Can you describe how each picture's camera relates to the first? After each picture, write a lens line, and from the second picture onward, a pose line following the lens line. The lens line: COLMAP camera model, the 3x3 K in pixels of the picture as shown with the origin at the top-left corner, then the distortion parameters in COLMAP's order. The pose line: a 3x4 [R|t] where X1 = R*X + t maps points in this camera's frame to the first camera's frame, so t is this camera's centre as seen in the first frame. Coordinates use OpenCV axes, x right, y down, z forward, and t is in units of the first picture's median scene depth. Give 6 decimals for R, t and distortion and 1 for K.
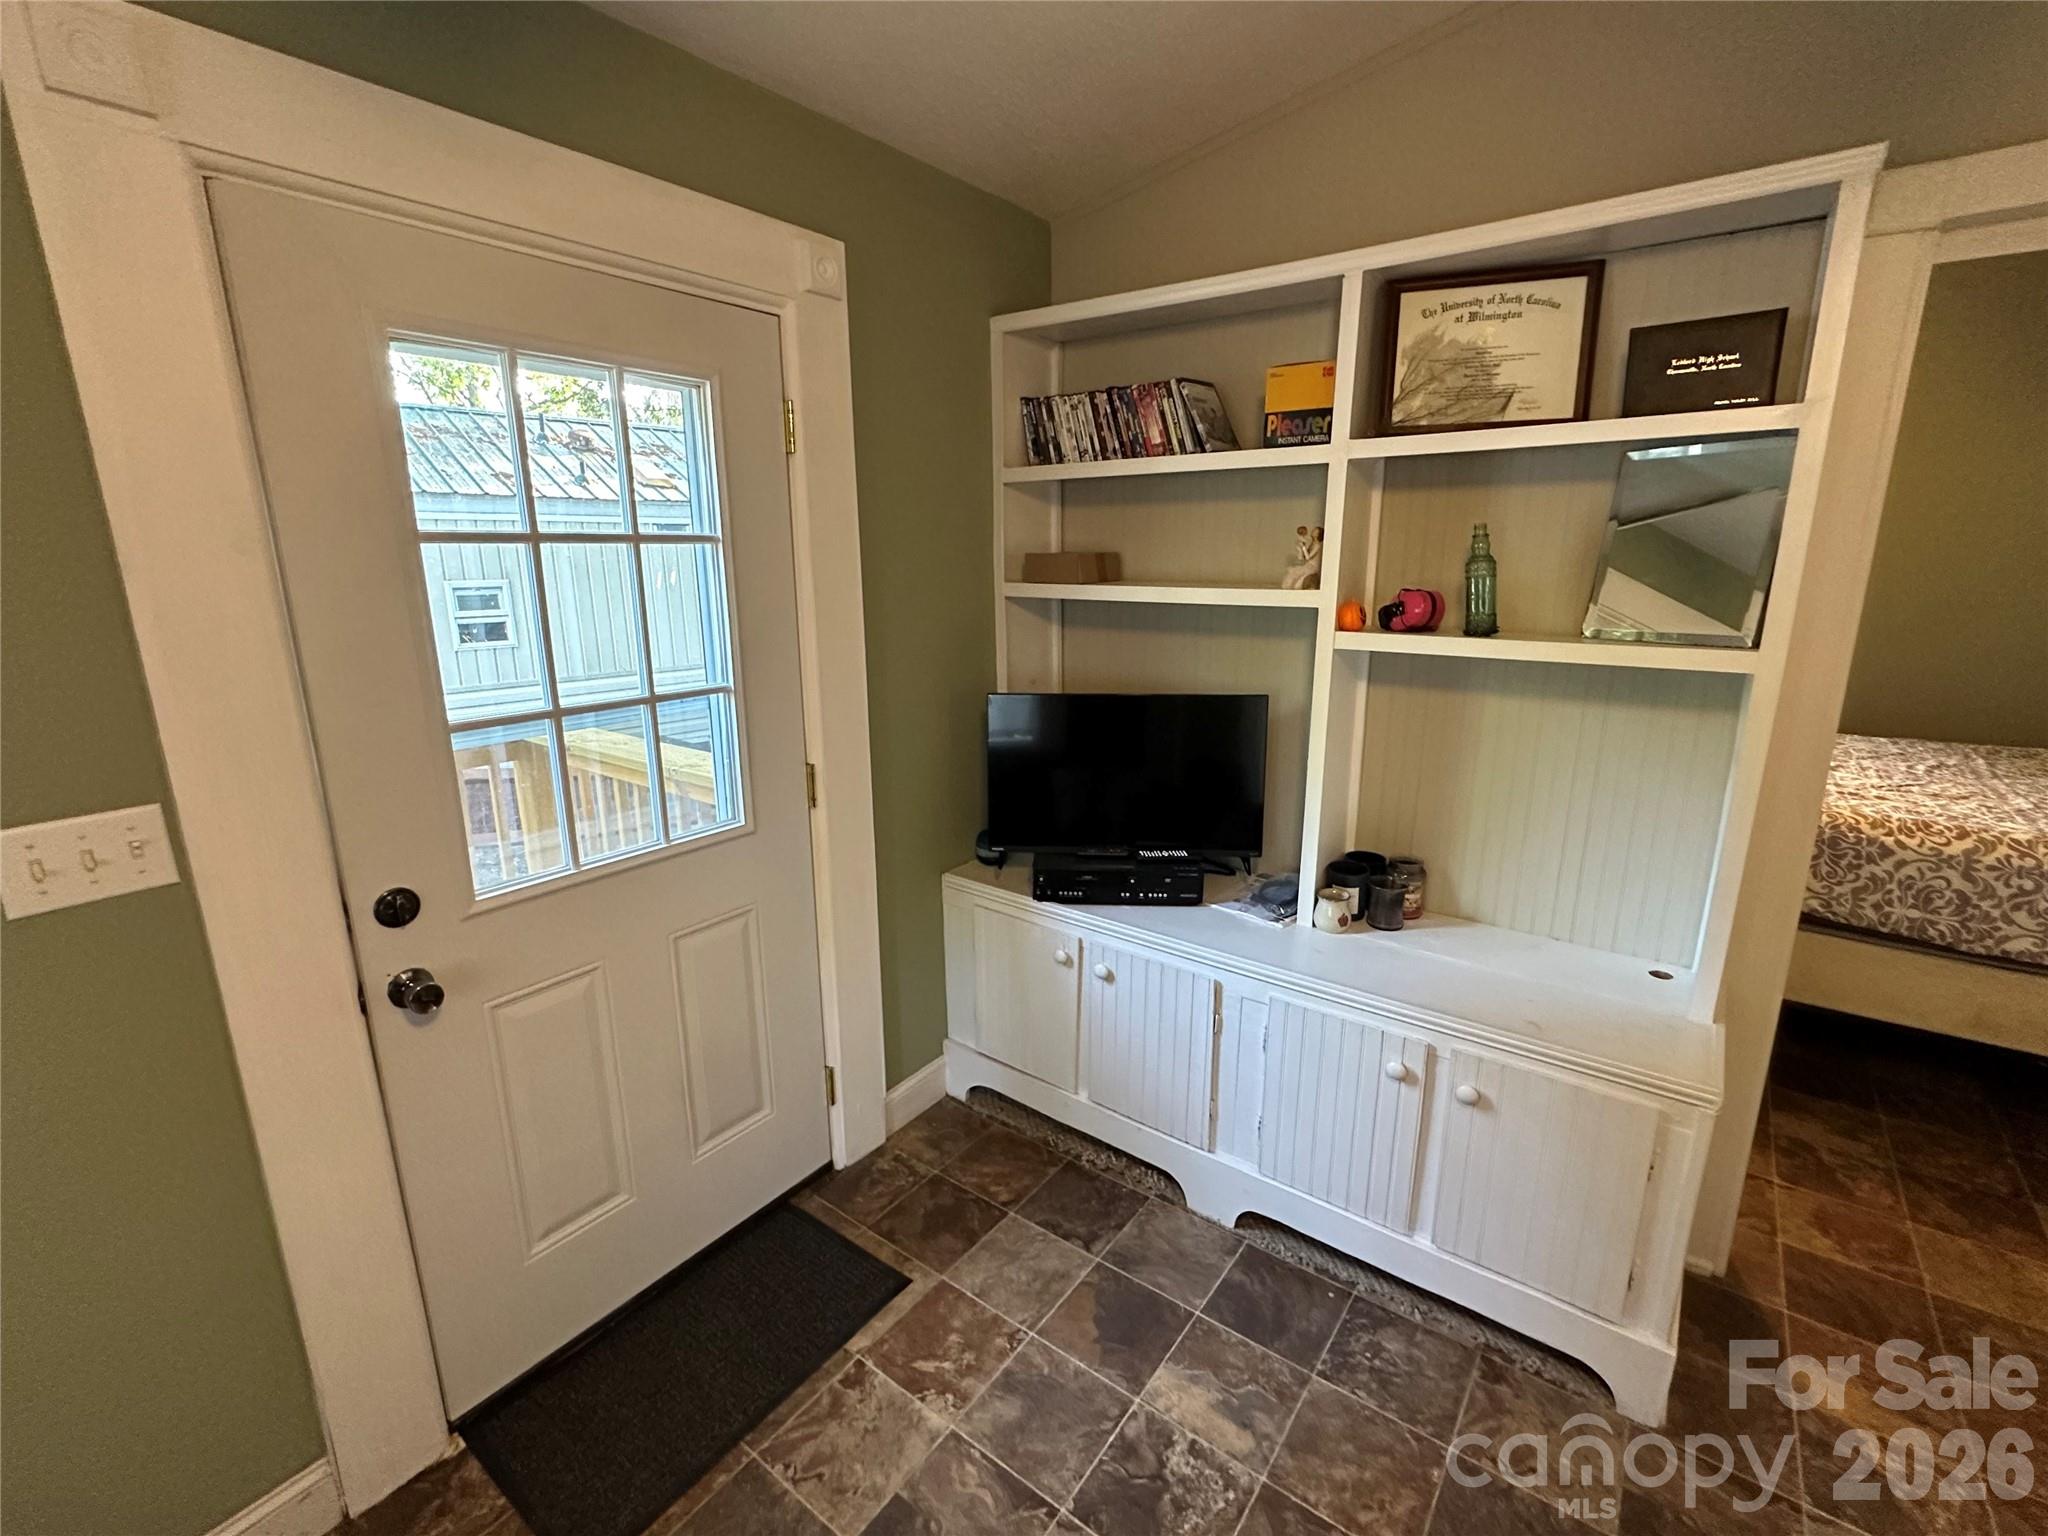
lens RADIAL K [[896.3, 0, 1026.4], [0, 896.3, 766.4], [0, 0, 1]] dist [-0.006877, 0.000572]
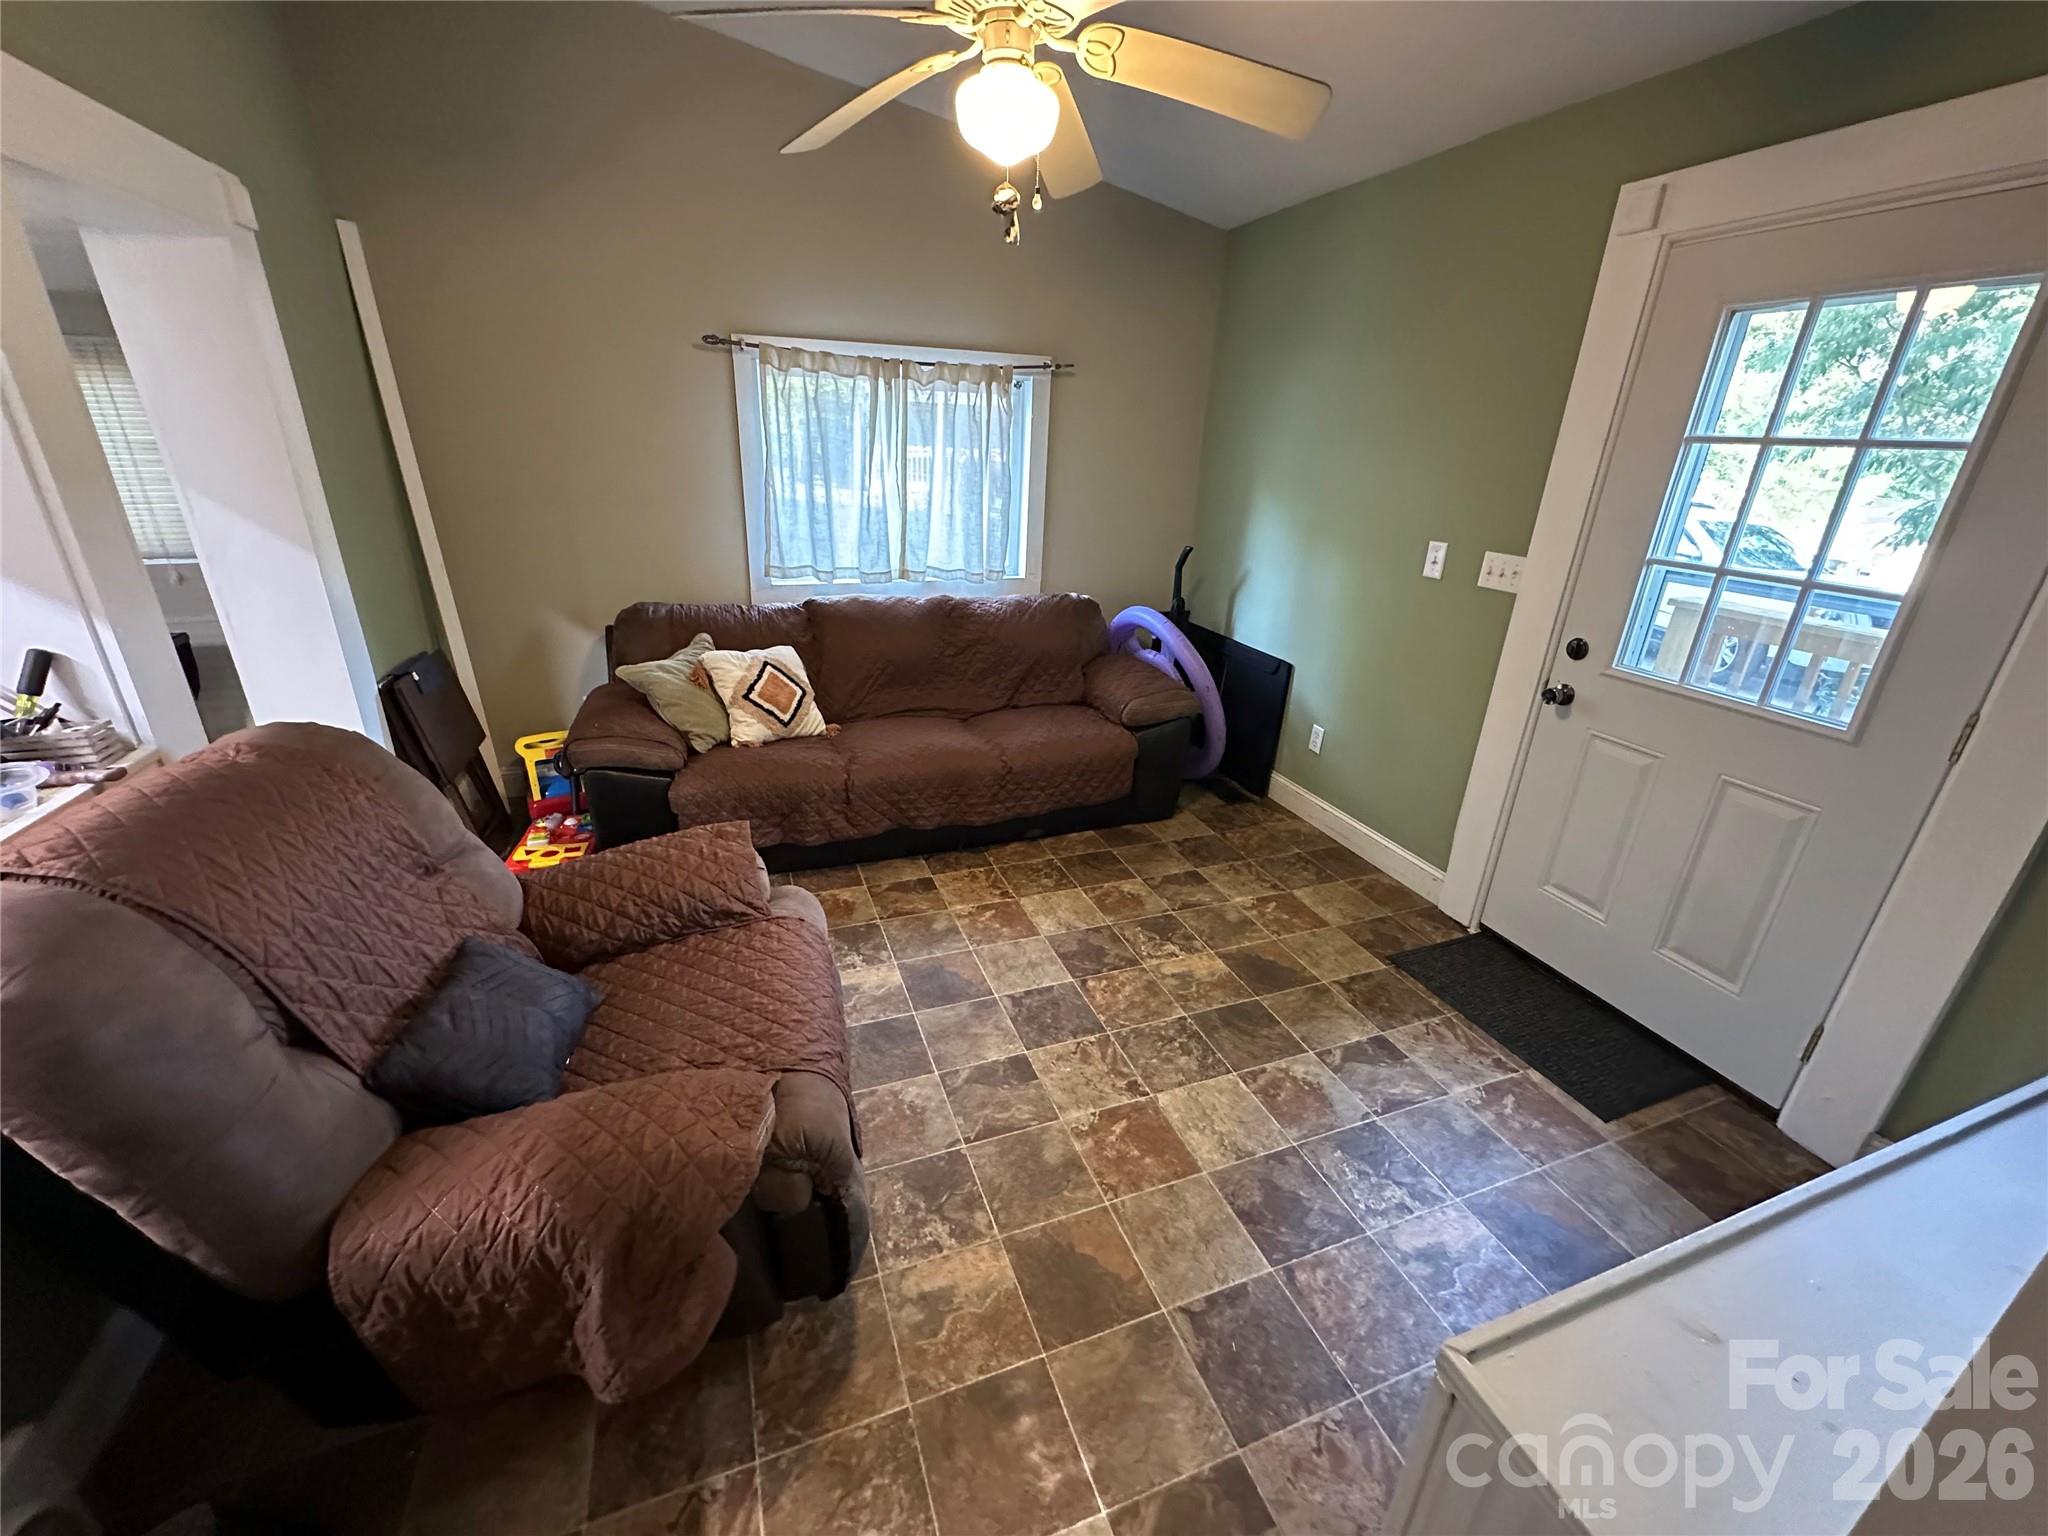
lens RADIAL K [[819.8, 0, 1029.1], [0, 819.8, 763.9], [0, 0, 1]] dist [-0.005343, 0.001393]
pose [[-0.531447, 0.307374, -0.789358, 0.833597], [-0.227847, 0.845634, 0.482690, -0.126835], [0.815874, 0.436376, -0.379375, 0.529236]]
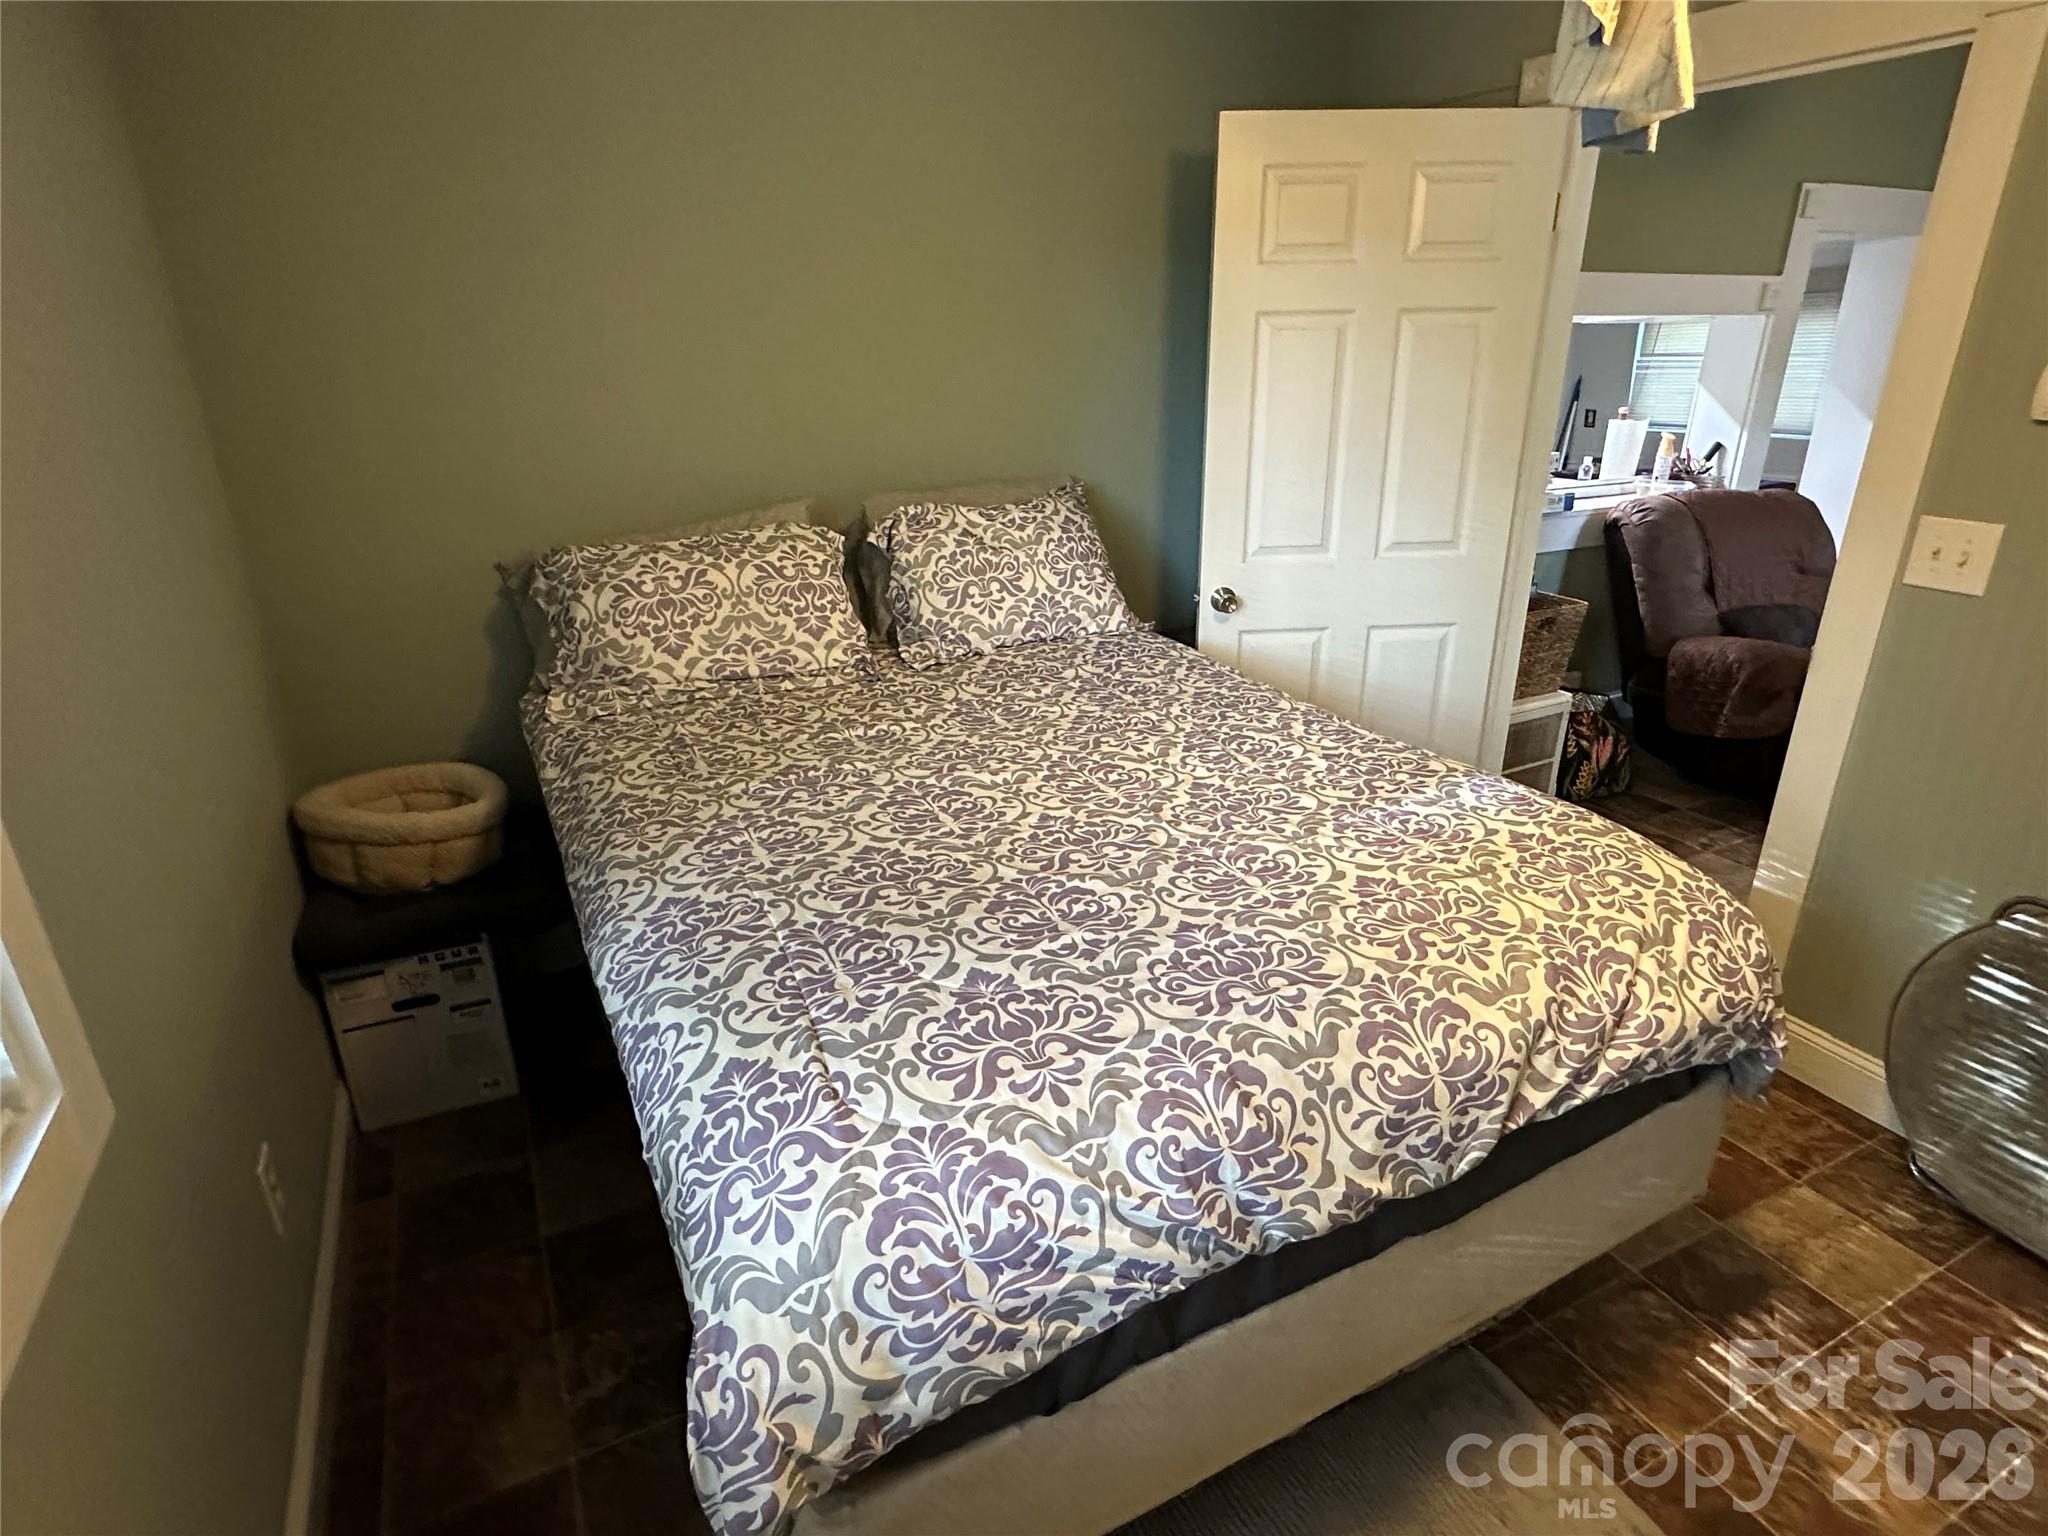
lens RADIAL K [[1083.5, 0, 1036.2], [0, 1083.5, 756.6], [0, 0, 1]] dist [-0.010299, 0.005822]
pose [[-0.901698, -0.145073, 0.407302, 0.955059], [0.114953, 0.827687, 0.549291, -0.480578], [-0.416805, 0.542115, -0.729647, 1.924208]]
